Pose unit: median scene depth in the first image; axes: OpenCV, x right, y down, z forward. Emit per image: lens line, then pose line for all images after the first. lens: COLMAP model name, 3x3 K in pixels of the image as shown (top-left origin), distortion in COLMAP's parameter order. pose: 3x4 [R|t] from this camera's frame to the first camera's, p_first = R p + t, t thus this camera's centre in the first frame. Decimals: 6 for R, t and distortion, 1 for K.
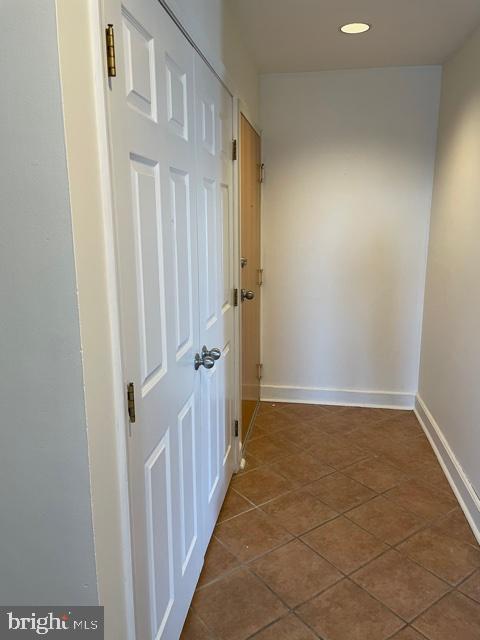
lens RADIAL K [[488.2, 0, 243.9], [0, 488.2, 311.6], [0, 0, 1]] dist [0.060529, -0.034060]
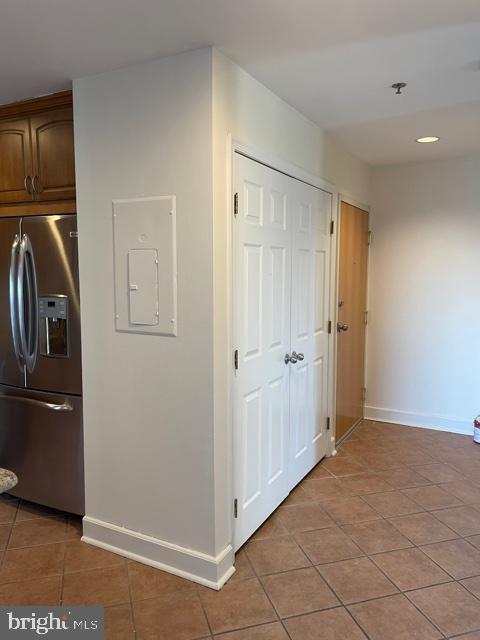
lens RADIAL K [[488.2, 0, 238.4], [0, 488.2, 317.9], [0, 0, 1]] dist [0.060529, -0.034060]
pose [[0.941844, 0.040131, -0.333644, 0.200213], [-0.070433, 0.994366, -0.079221, 0.073245], [0.328585, 0.098114, 0.939364, -0.417729]]
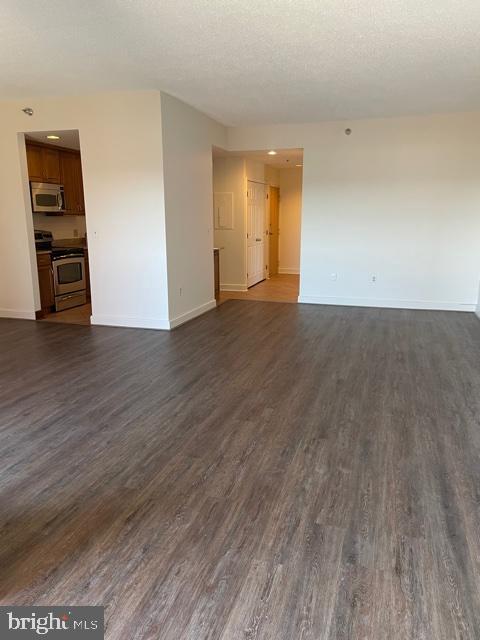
lens RADIAL K [[488.2, 0, 239.9], [0, 488.2, 320.4], [0, 0, 1]] dist [0.060529, -0.034060]
pose [[0.988568, 0.037274, -0.146098, 0.367370], [-0.034047, 0.999119, 0.024525, 0.589820], [0.146884, -0.019270, 0.988966, -2.965857]]
